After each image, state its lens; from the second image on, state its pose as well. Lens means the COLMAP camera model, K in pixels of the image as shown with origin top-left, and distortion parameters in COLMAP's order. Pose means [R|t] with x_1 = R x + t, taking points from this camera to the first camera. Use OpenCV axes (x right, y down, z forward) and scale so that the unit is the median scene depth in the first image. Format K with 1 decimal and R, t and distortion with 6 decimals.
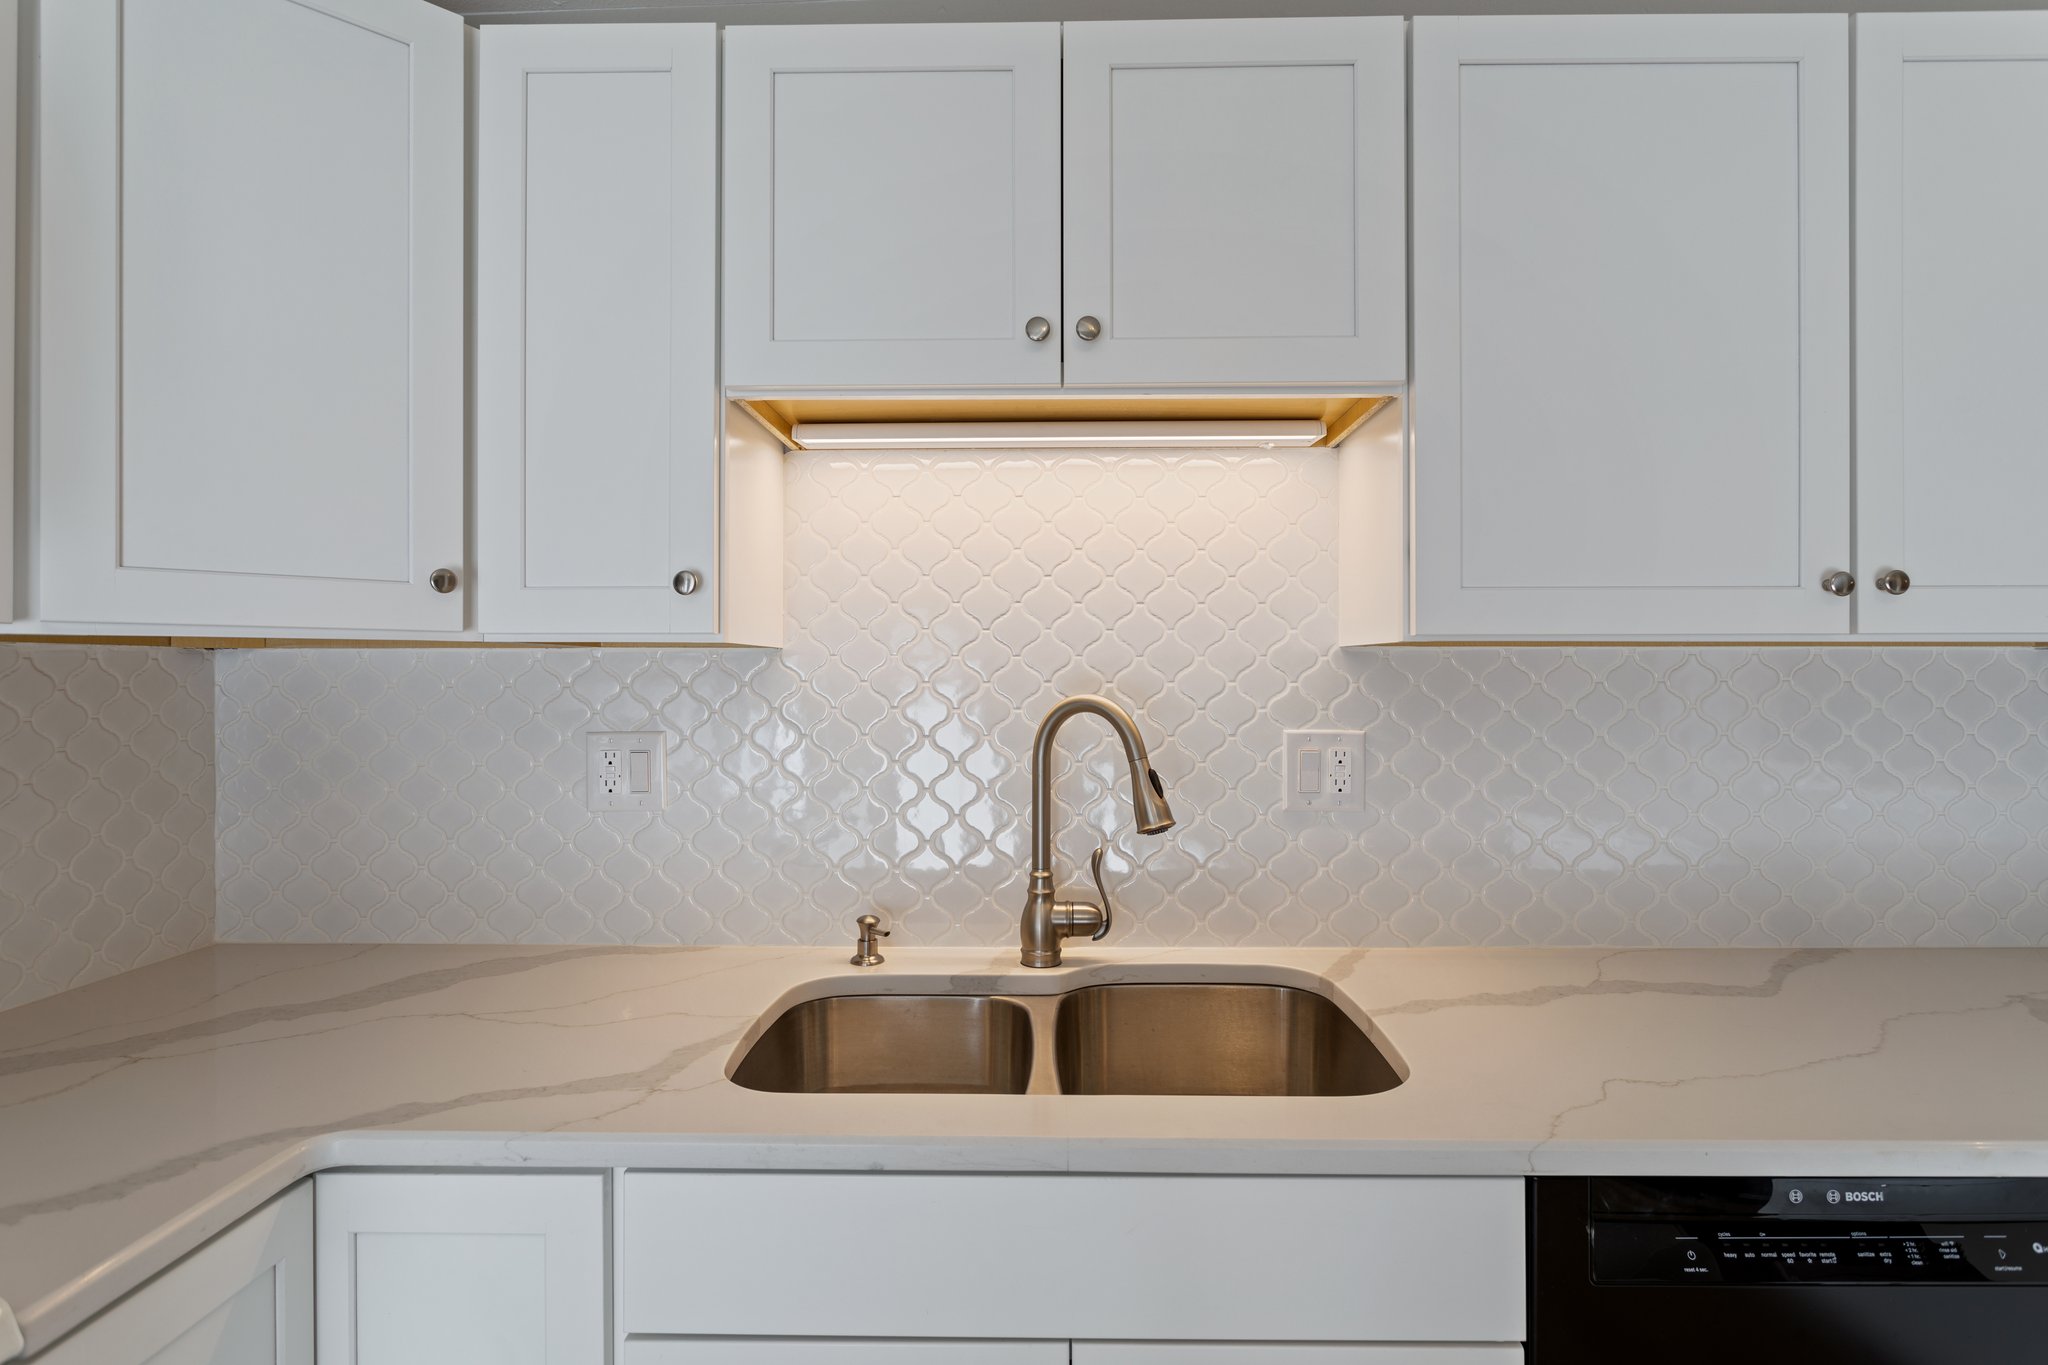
lens RADIAL K [[1020.5, 0, 1020.7], [0, 1020.5, 663.2], [0, 0, 1]] dist [-0.023413, 0.000681]
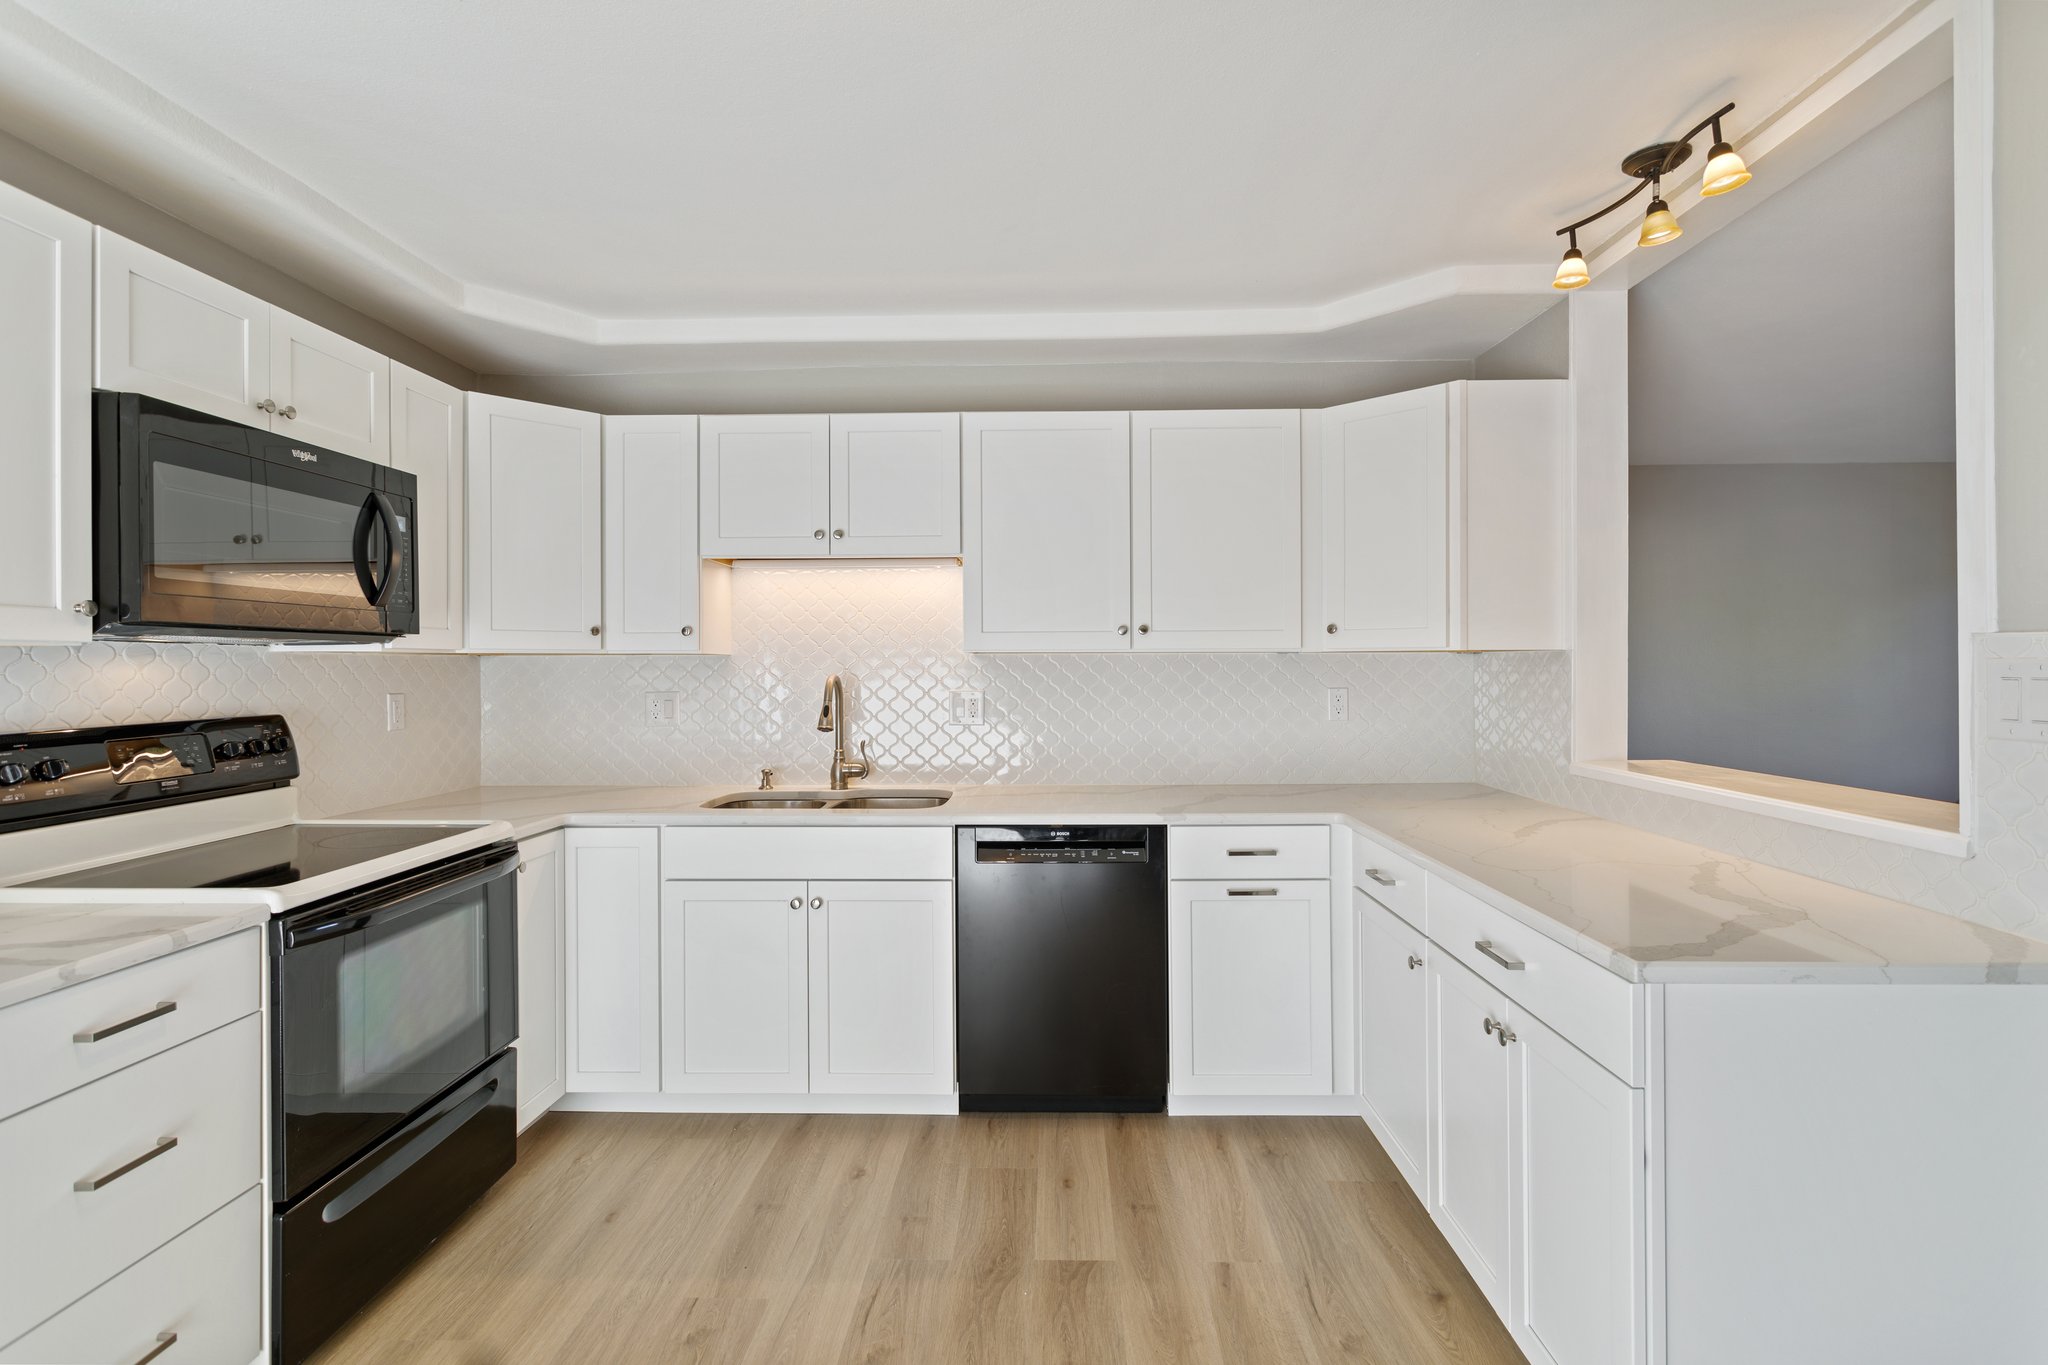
lens RADIAL K [[983.6, 0, 1017.0], [0, 983.6, 667.5], [0, 0, 1]] dist [0.005415, 0.001204]
pose [[0.999918, -0.002997, -0.012441, 0.462056], [0.003110, 0.999954, 0.009081, -0.005156], [0.012414, -0.009119, 0.999881, -1.273775]]
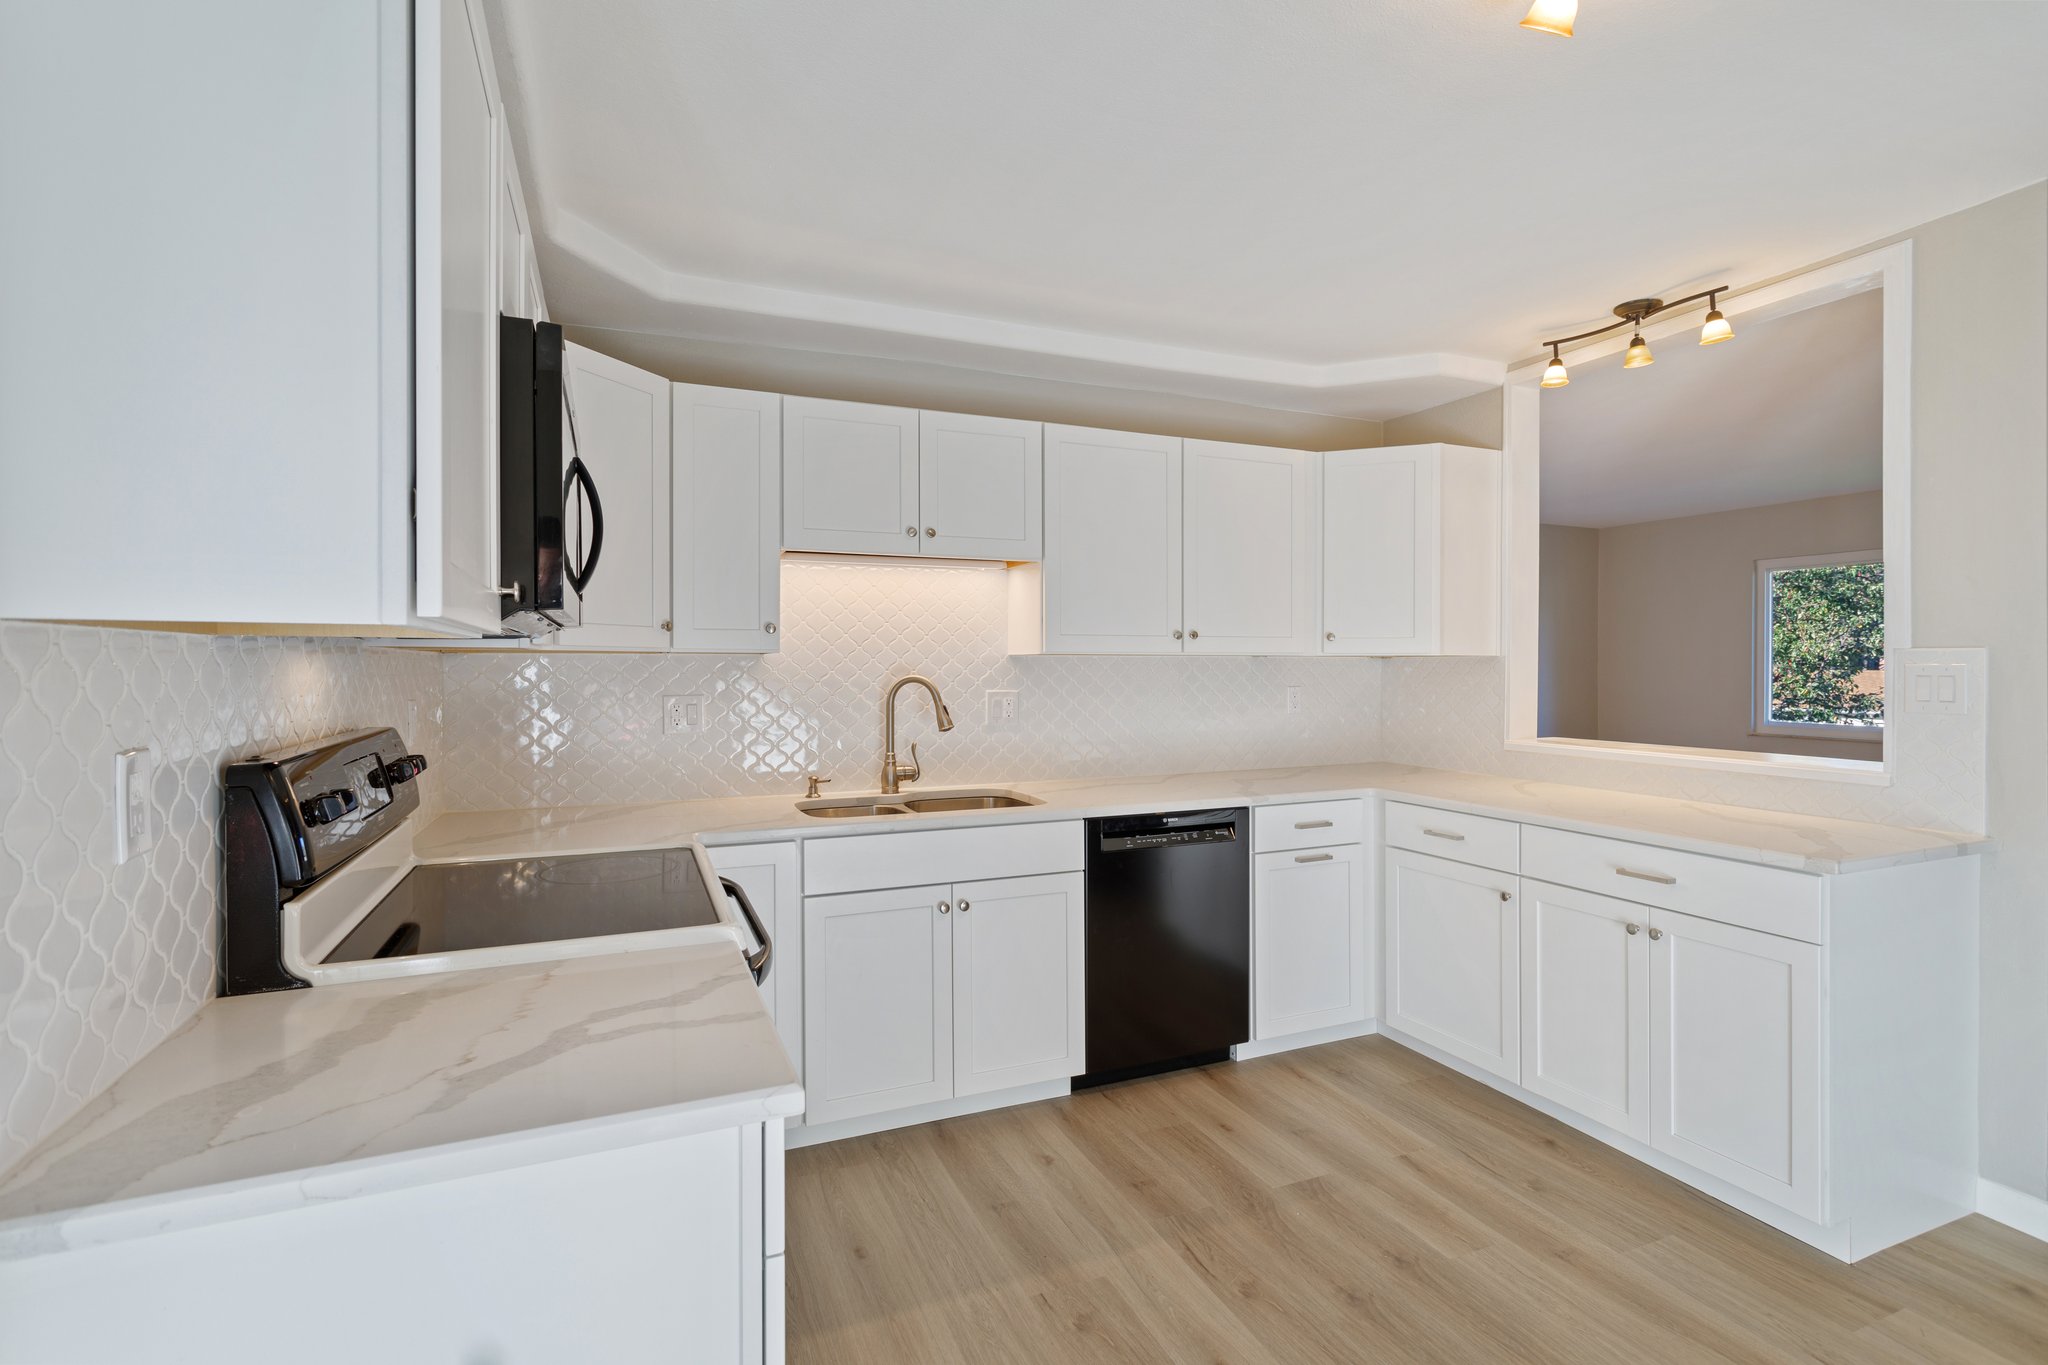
lens RADIAL K [[983.6, 0, 1029.1], [0, 983.6, 673.3], [0, 0, 1]] dist [0.005415, 0.001204]
pose [[0.910633, -0.003105, 0.413204, -0.613603], [-0.001425, 0.999942, 0.010655, 0.001159], [-0.413214, -0.010292, 0.910576, -1.150735]]
